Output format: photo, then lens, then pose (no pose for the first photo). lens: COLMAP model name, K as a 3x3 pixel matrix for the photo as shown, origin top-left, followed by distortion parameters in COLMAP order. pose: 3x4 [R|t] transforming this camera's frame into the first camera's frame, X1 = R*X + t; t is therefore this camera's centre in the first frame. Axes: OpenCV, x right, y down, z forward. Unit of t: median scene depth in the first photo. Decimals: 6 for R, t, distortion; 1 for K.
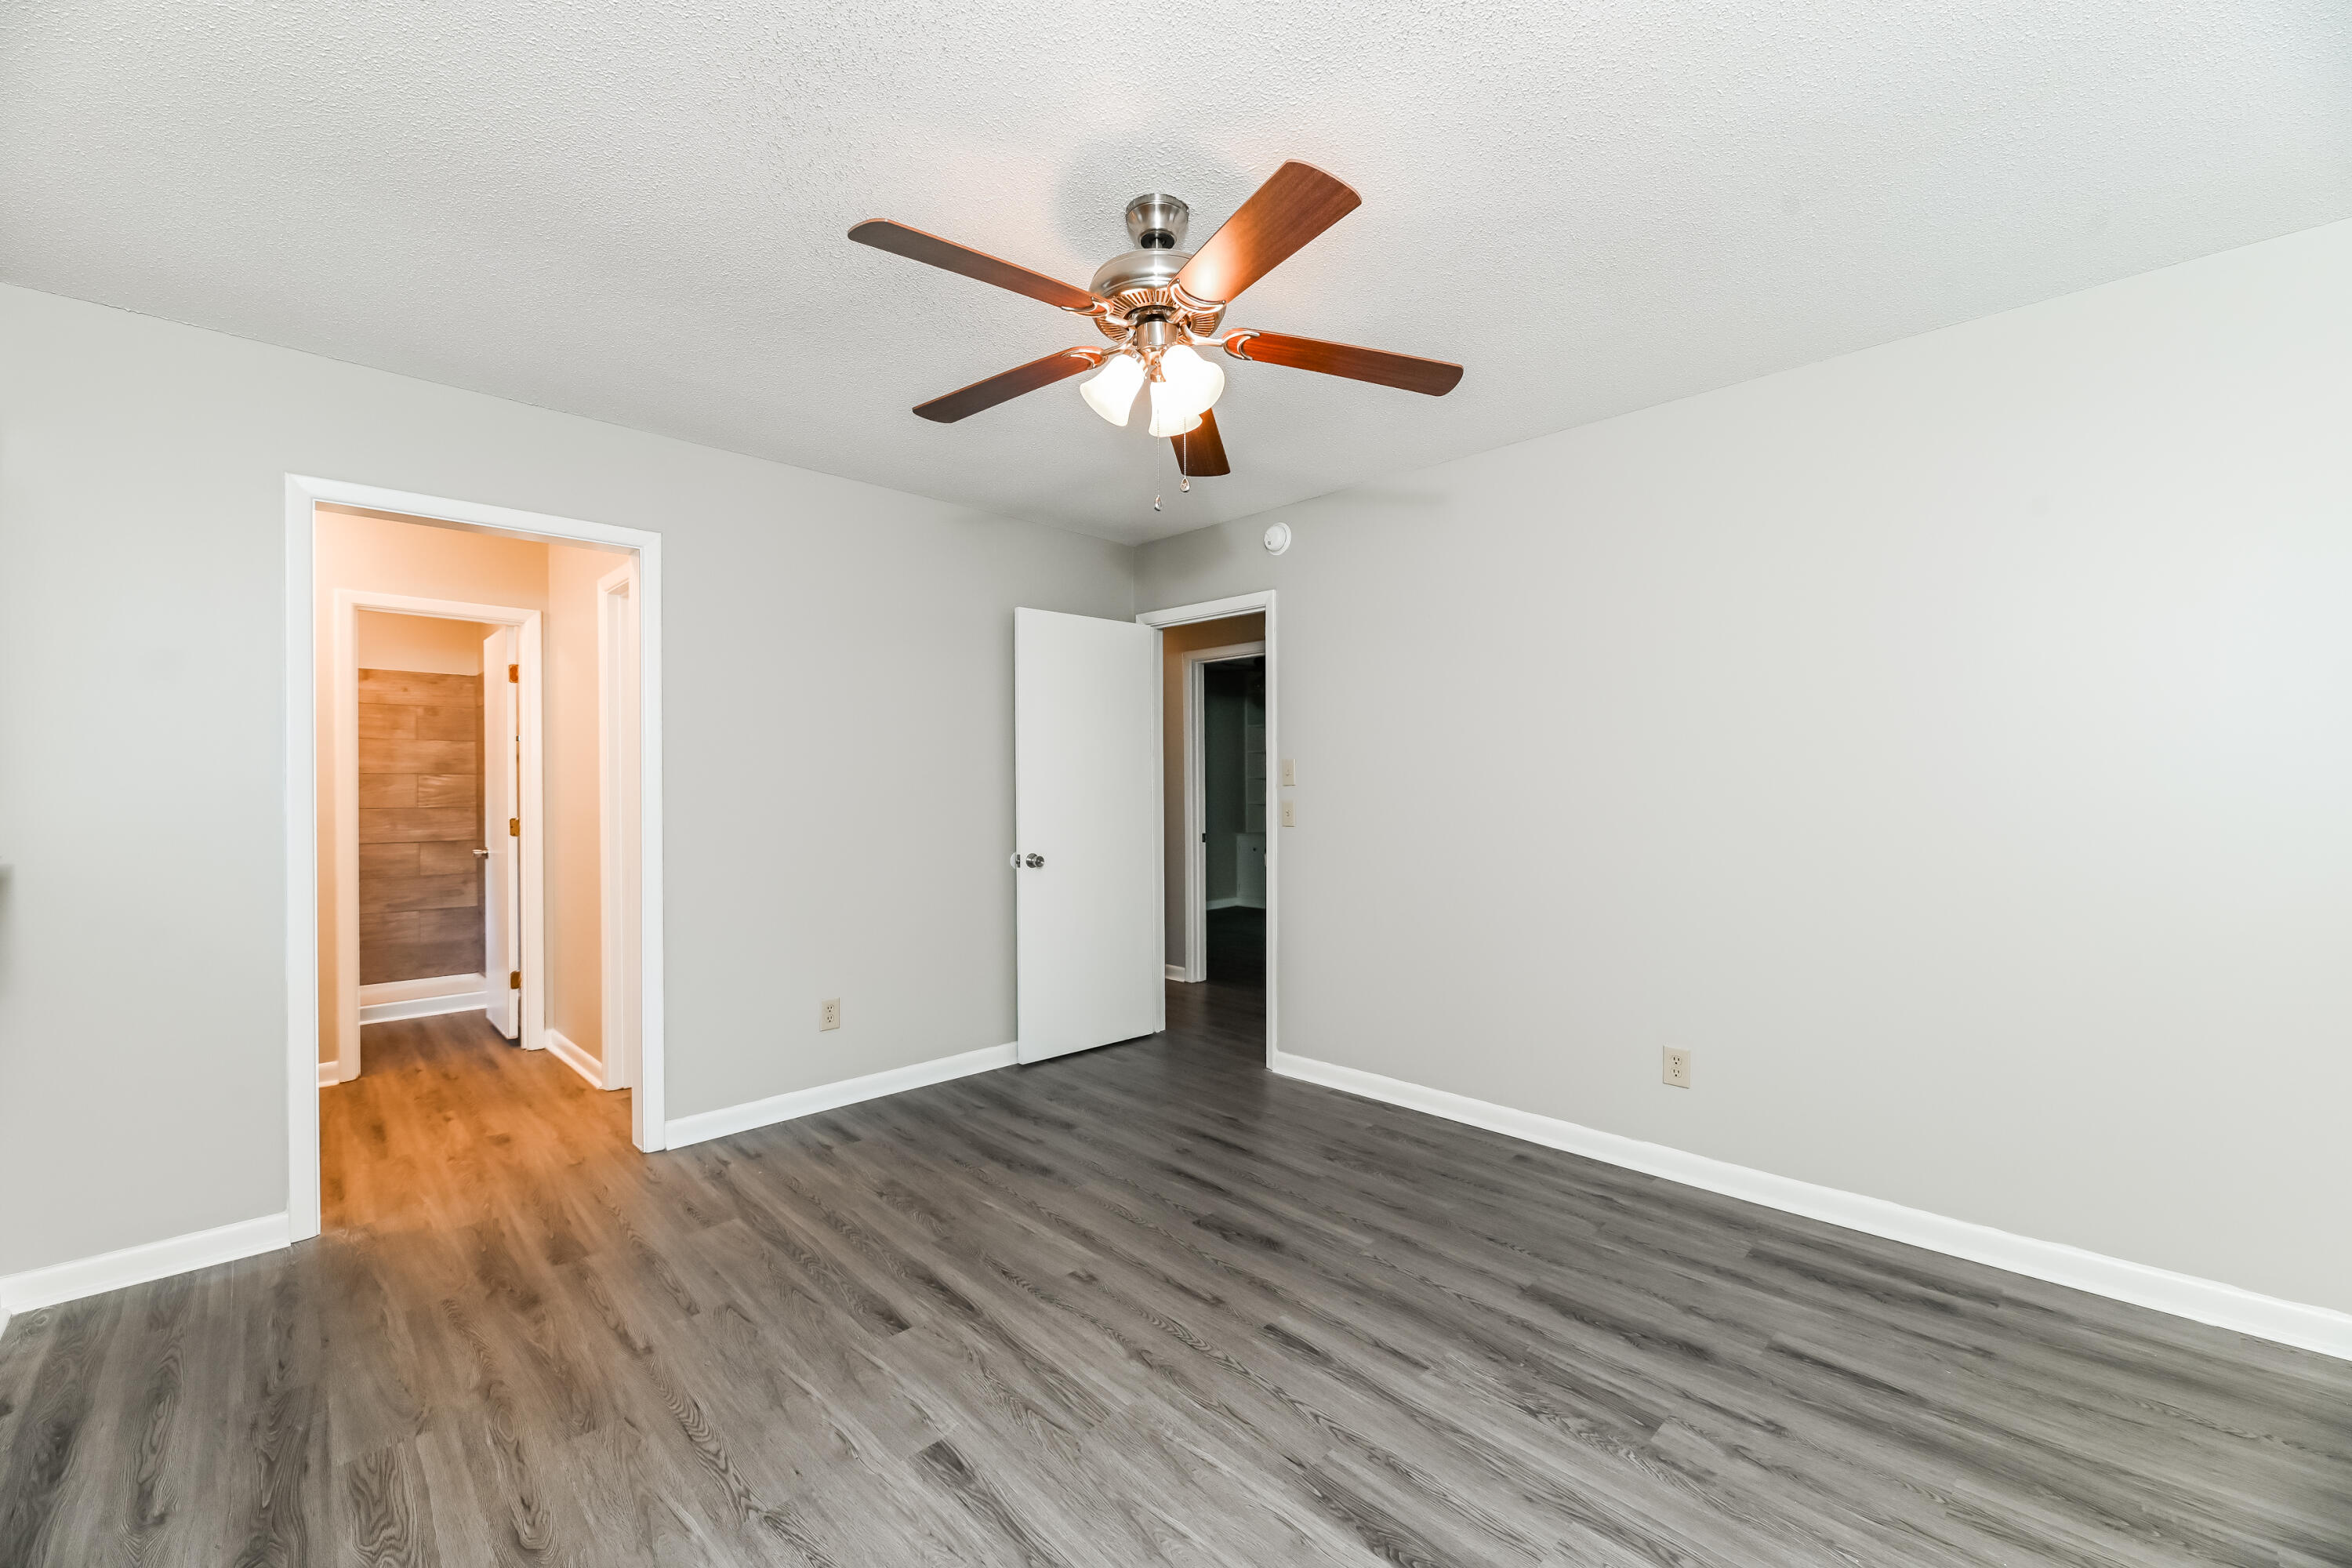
lens RADIAL K [[942.3, 0, 1176.0], [0, 942.3, 784.0], [0, 0, 1]] dist [-0.001747, -0.000520]
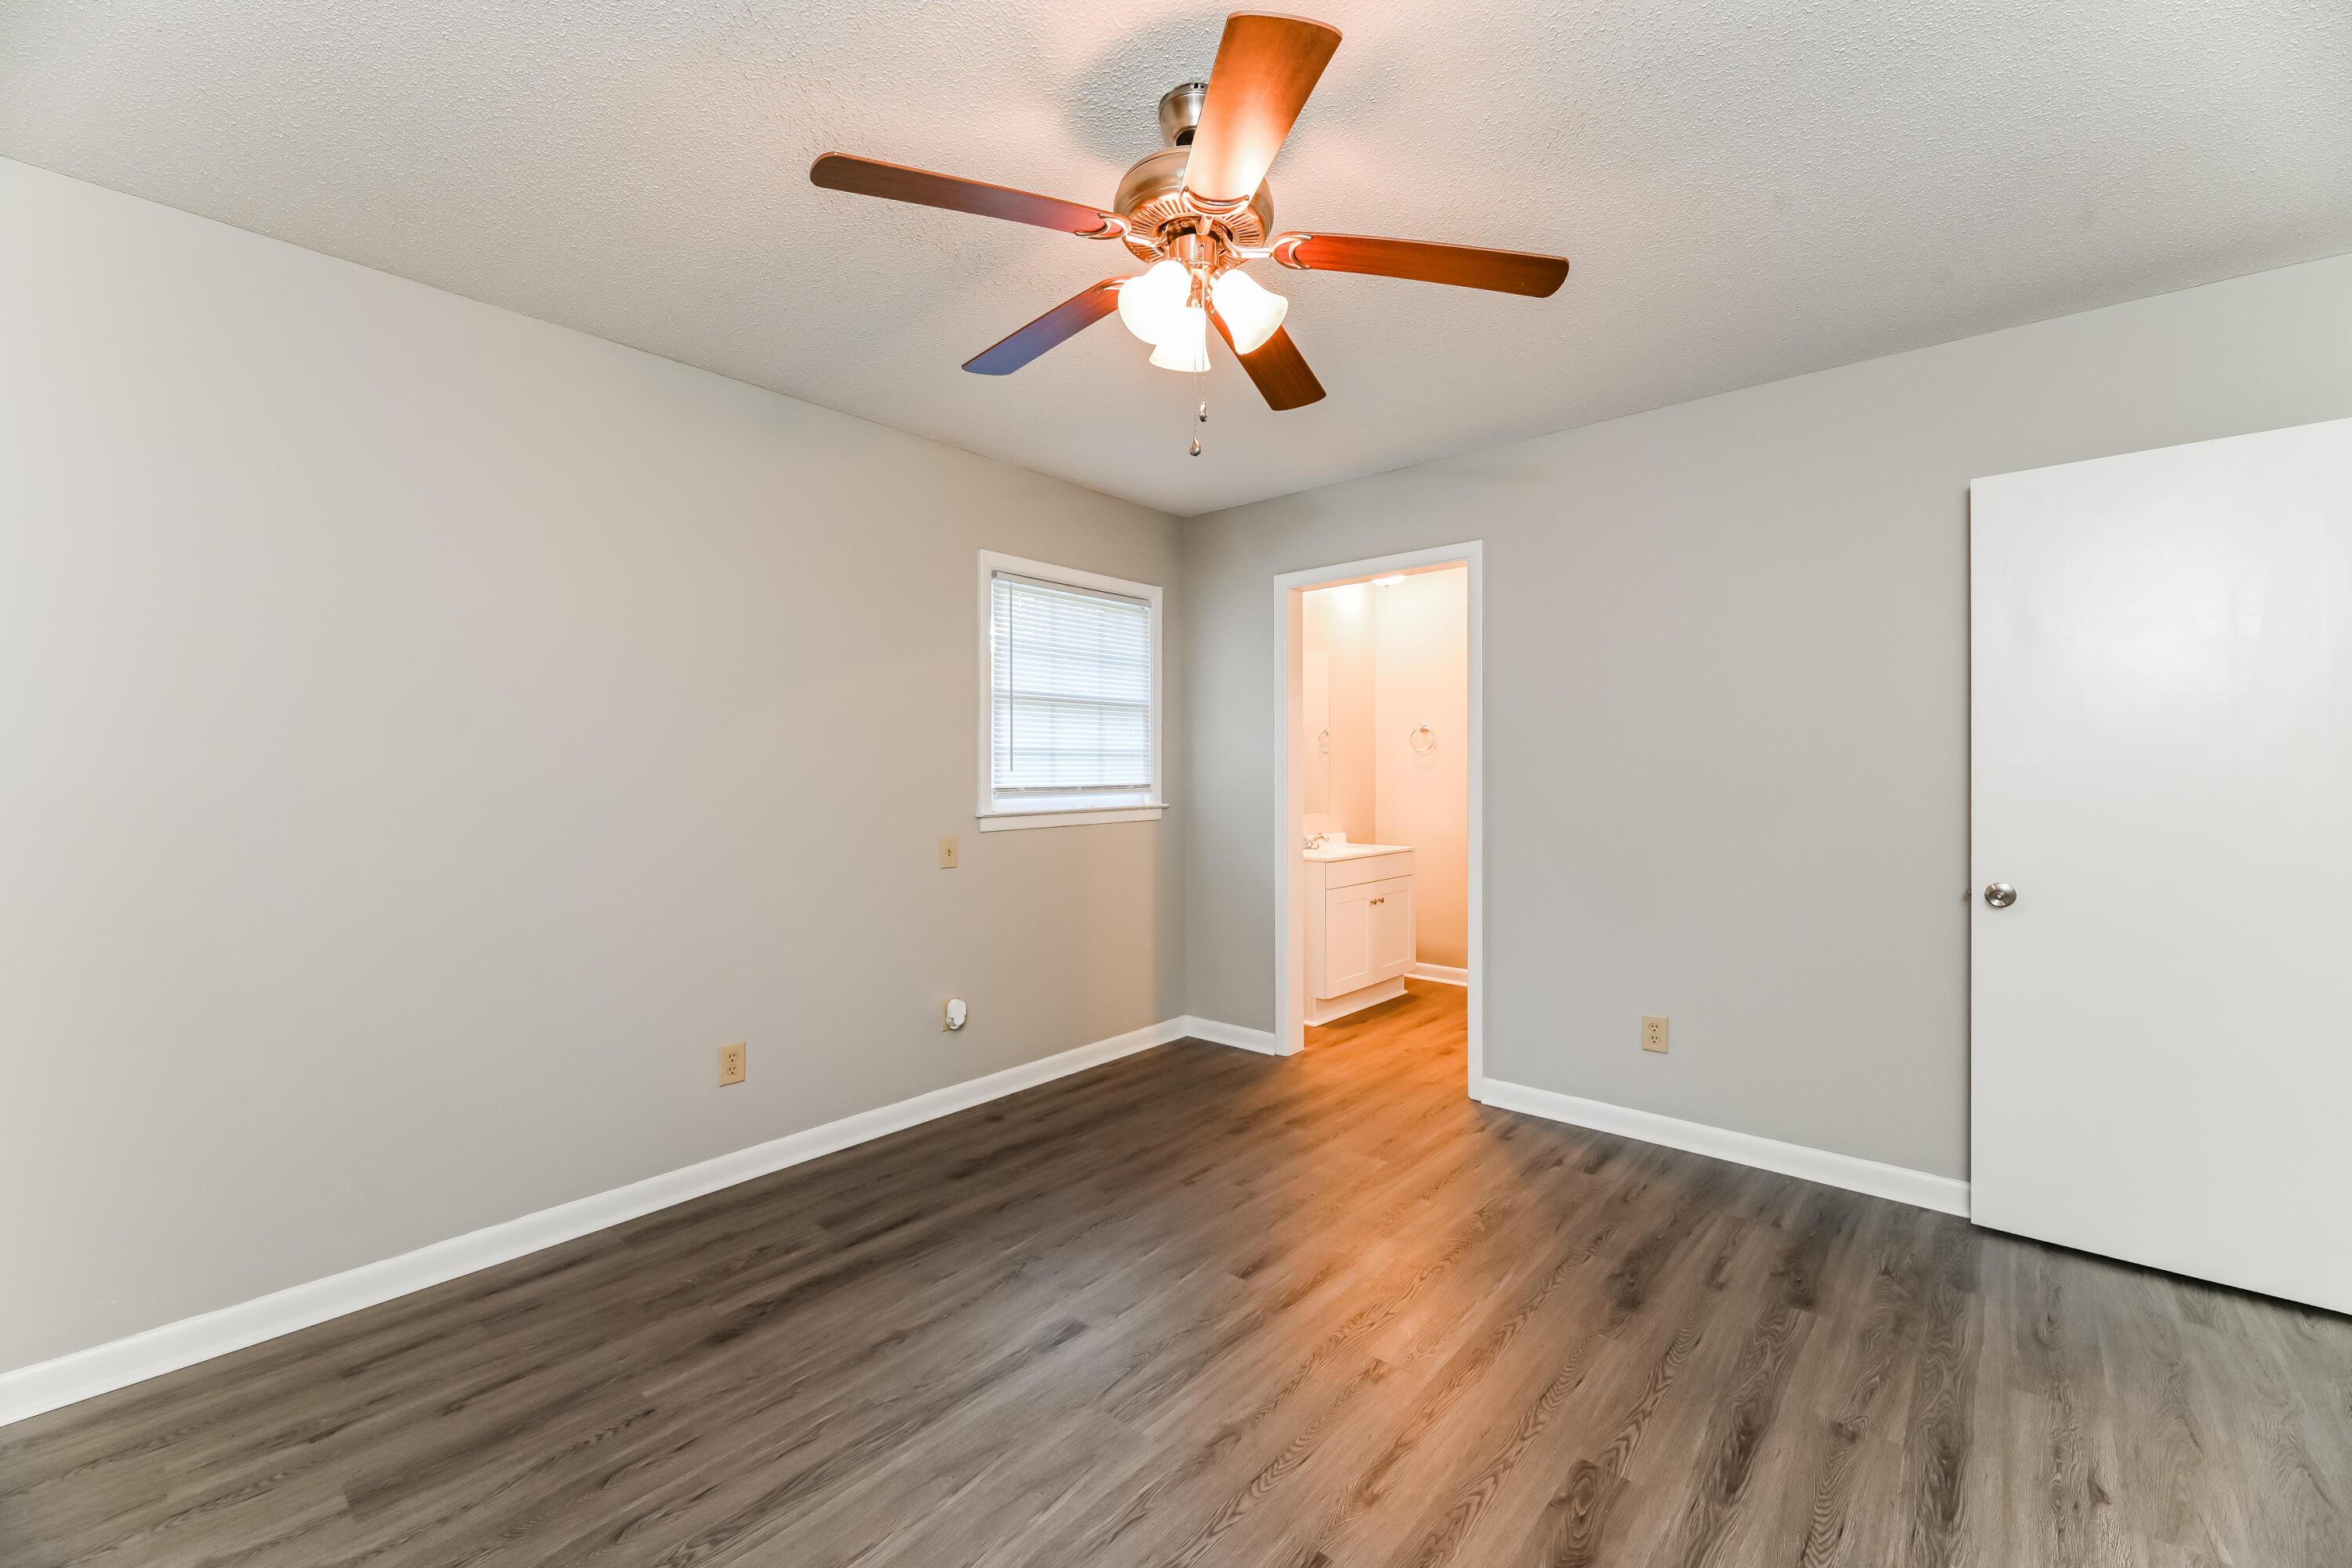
lens RADIAL K [[942.3, 0, 1176.0], [0, 942.3, 784.0], [0, 0, 1]] dist [-0.001747, -0.000520]
pose [[0.088087, 0.018115, -0.995948, 0.995092], [0.004077, 0.999820, 0.018546, -0.002277], [0.996104, -0.005695, 0.087997, 1.092031]]
